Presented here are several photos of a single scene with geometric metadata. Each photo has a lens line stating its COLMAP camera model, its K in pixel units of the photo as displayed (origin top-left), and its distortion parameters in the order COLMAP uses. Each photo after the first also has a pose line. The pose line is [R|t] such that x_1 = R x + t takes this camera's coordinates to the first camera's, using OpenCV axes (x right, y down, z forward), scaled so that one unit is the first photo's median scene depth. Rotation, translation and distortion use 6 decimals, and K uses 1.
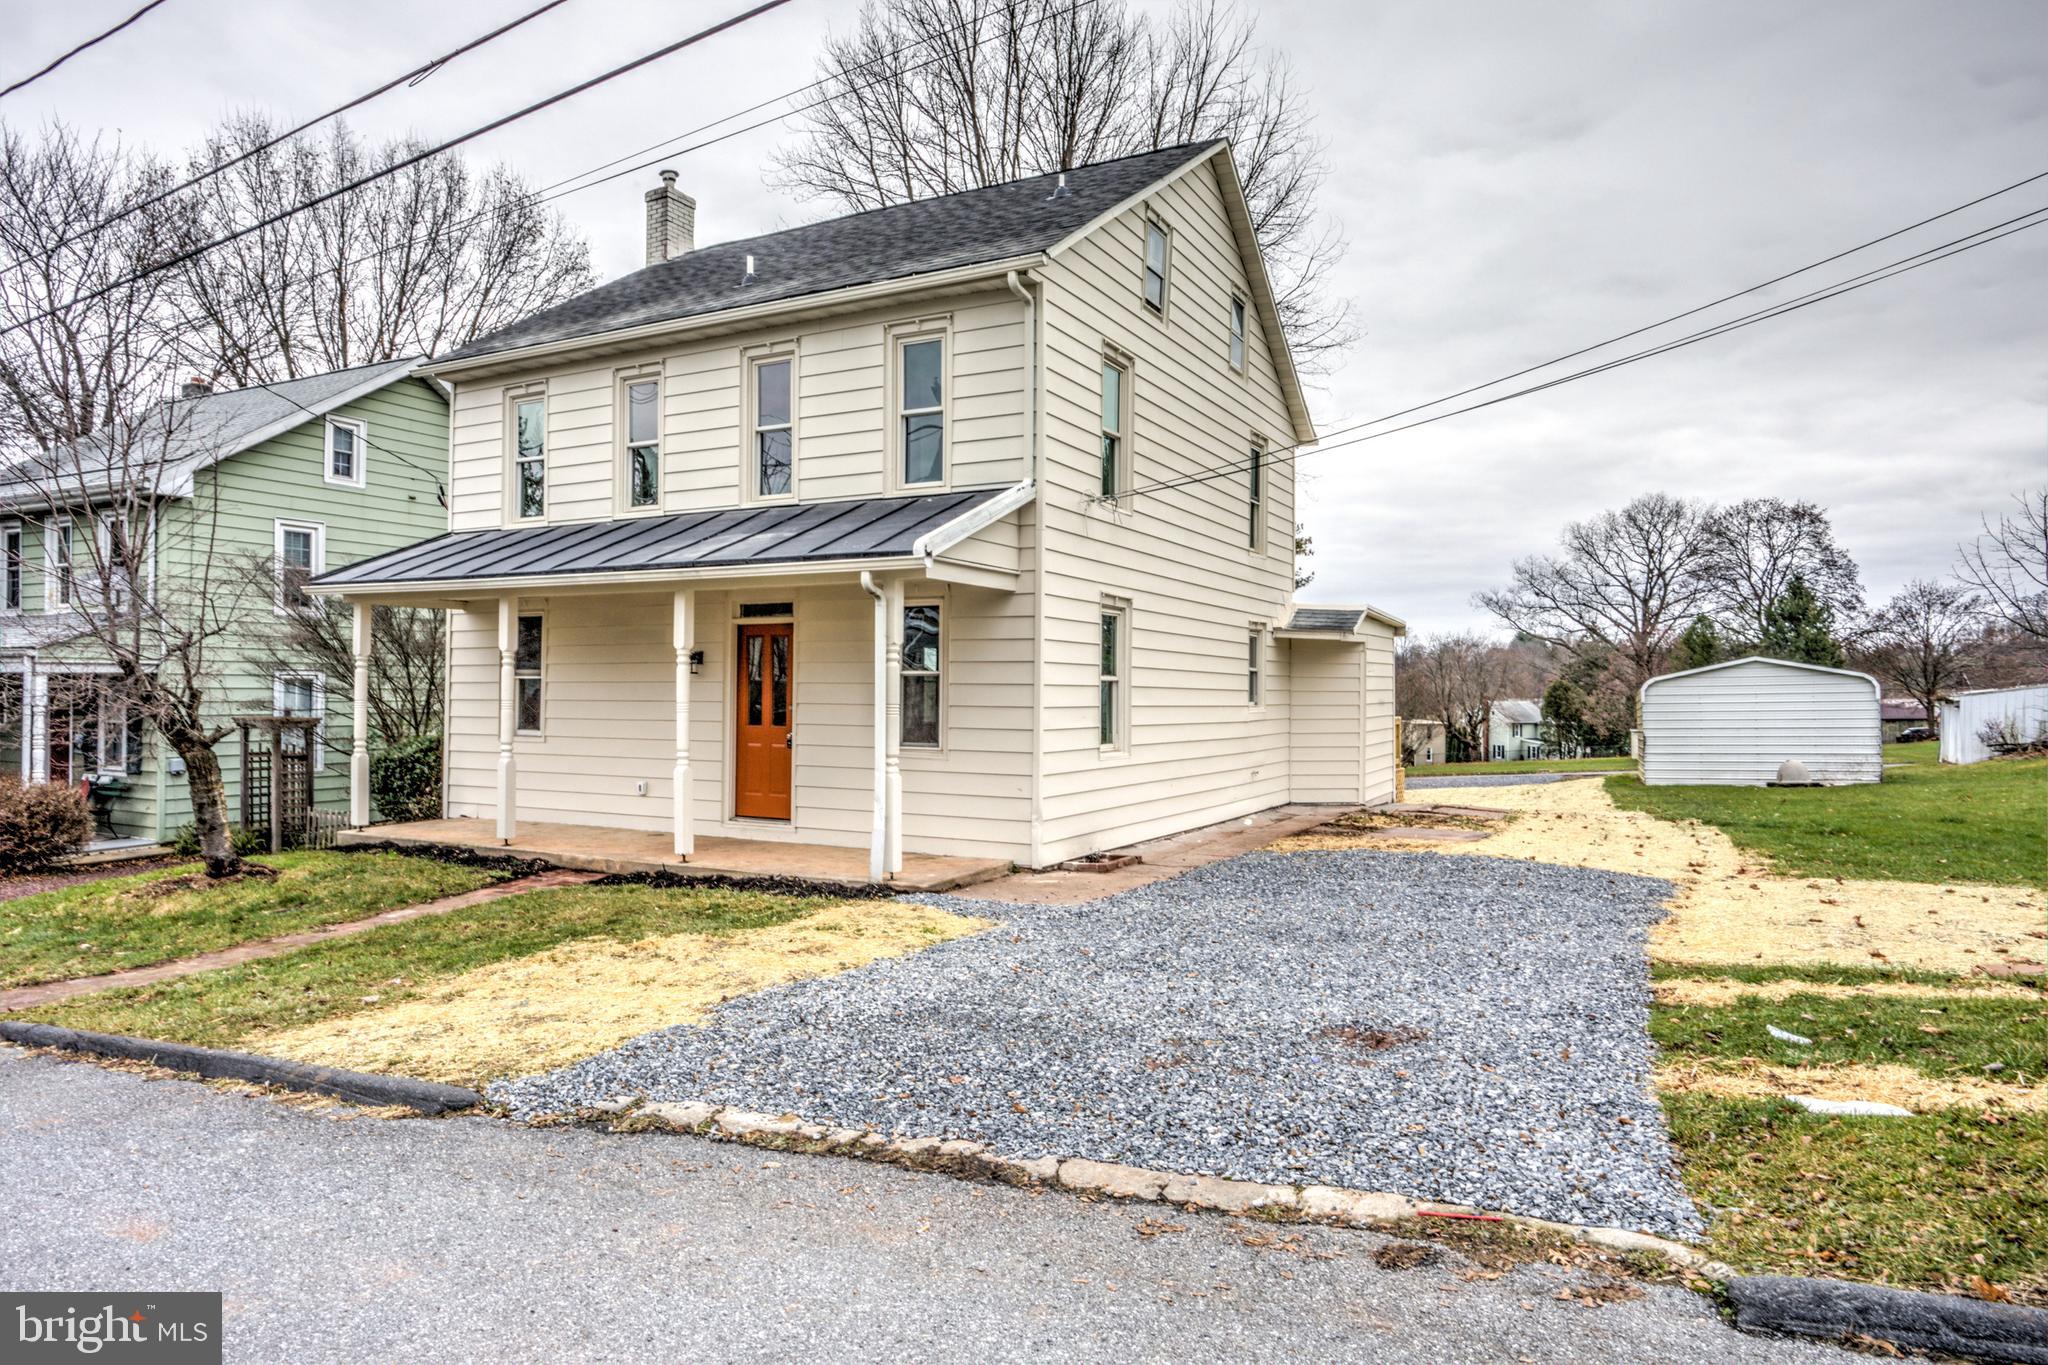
lens RADIAL K [[1238.1, 0, 1024.0], [0, 1238.1, 682.5], [0, 0, 1]] dist [-0.007413, 0.000359]
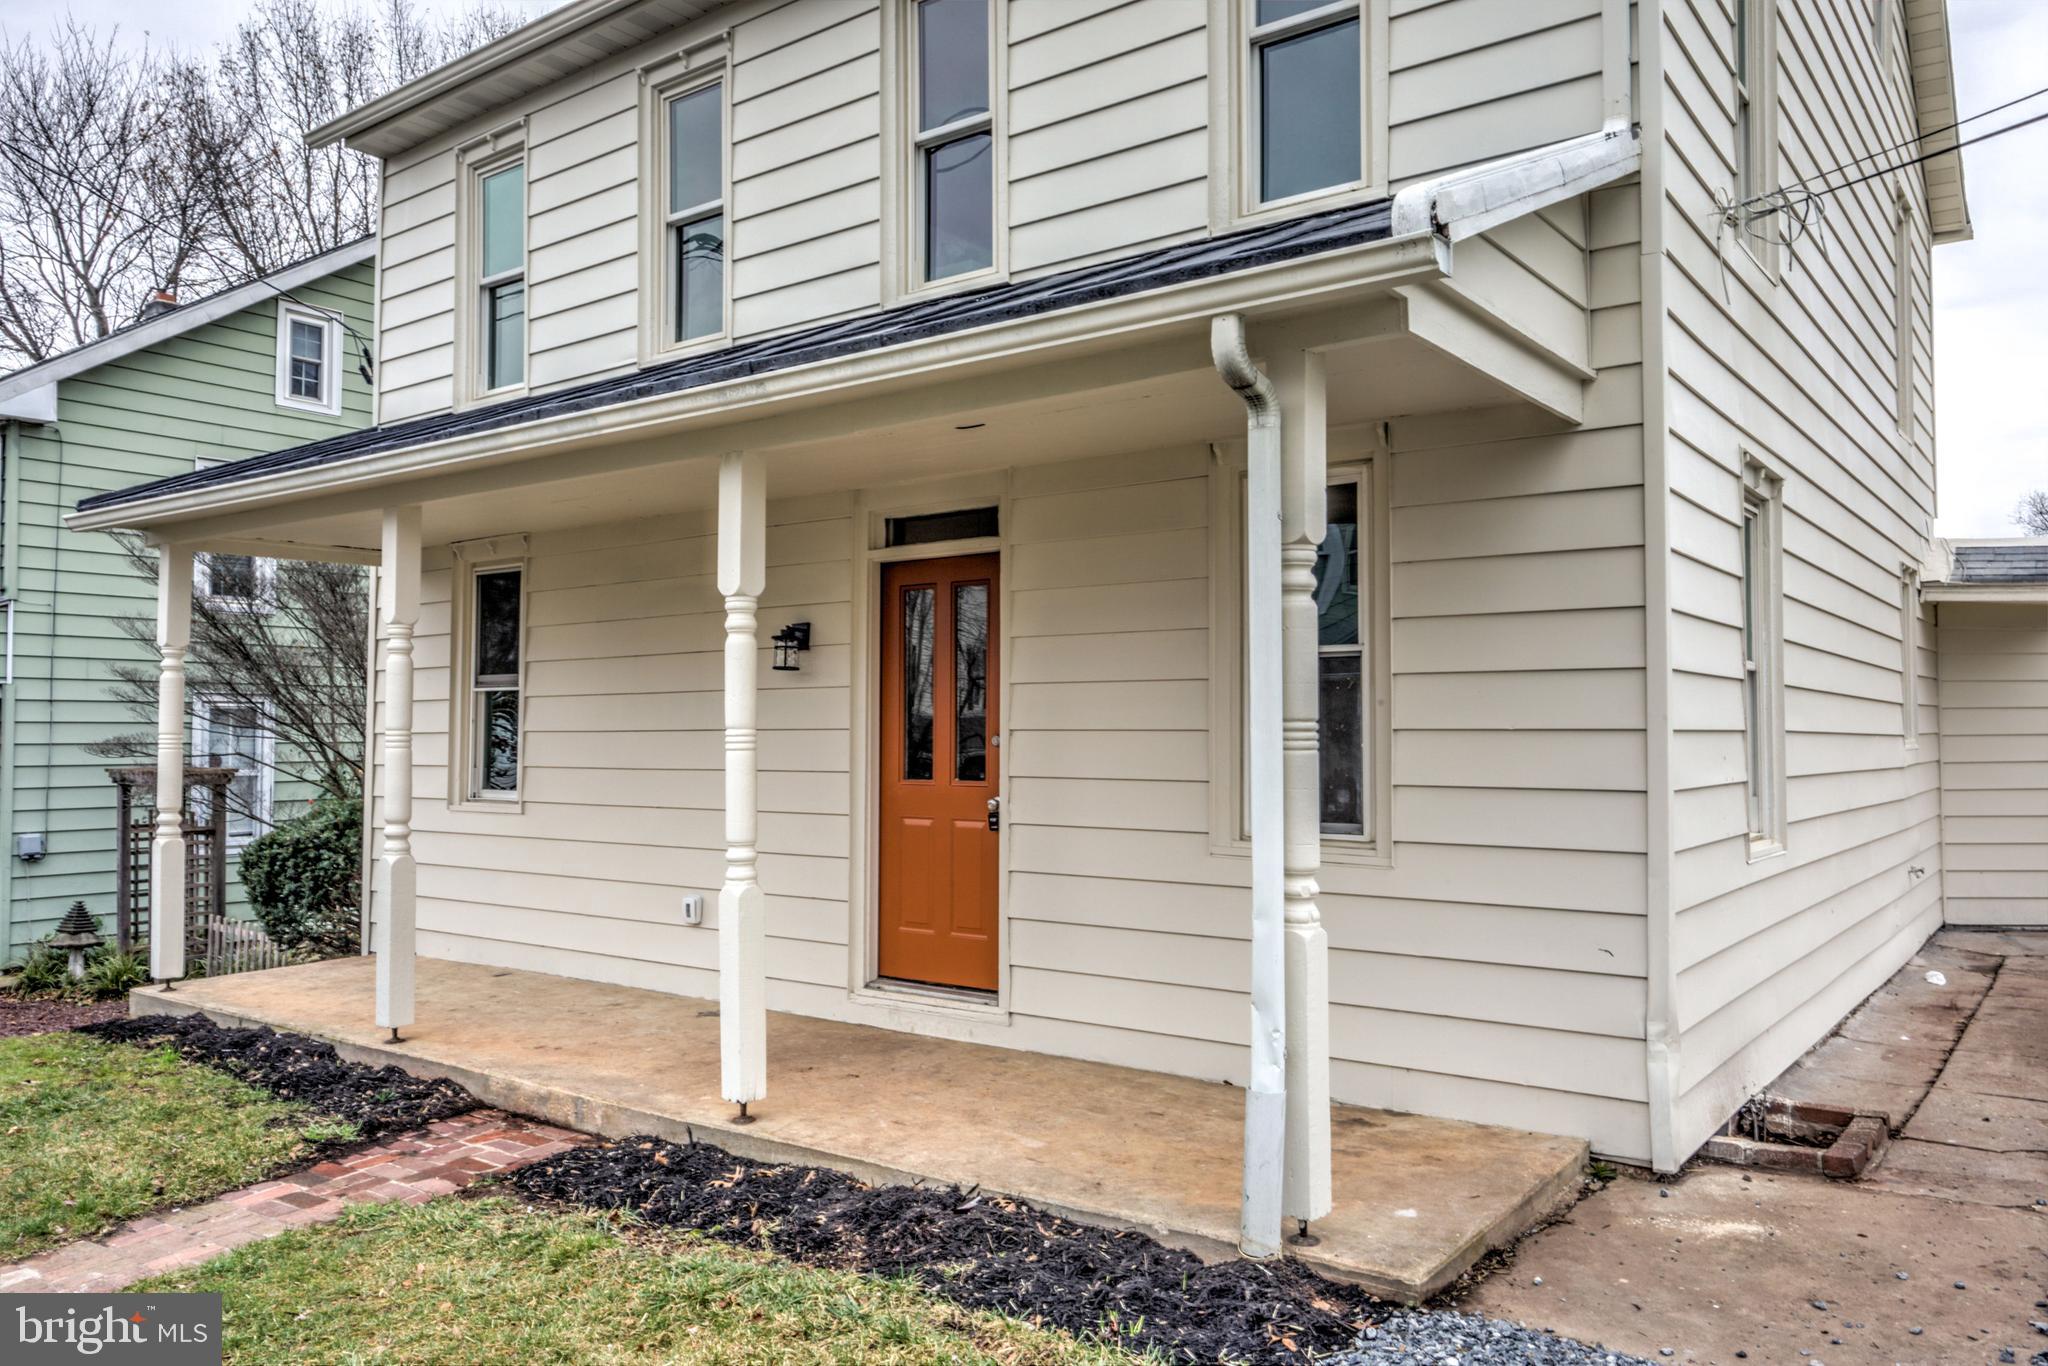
lens RADIAL K [[1487.8, 0, 1024.0], [0, 1487.8, 683.0], [0, 0, 1]] dist [0.008964, -0.006234]
pose [[0.987719, -0.013714, -0.155638, -0.092419], [0.009529, 0.999574, -0.027603, 0.014451], [0.155950, 0.025781, 0.987428, 0.460479]]
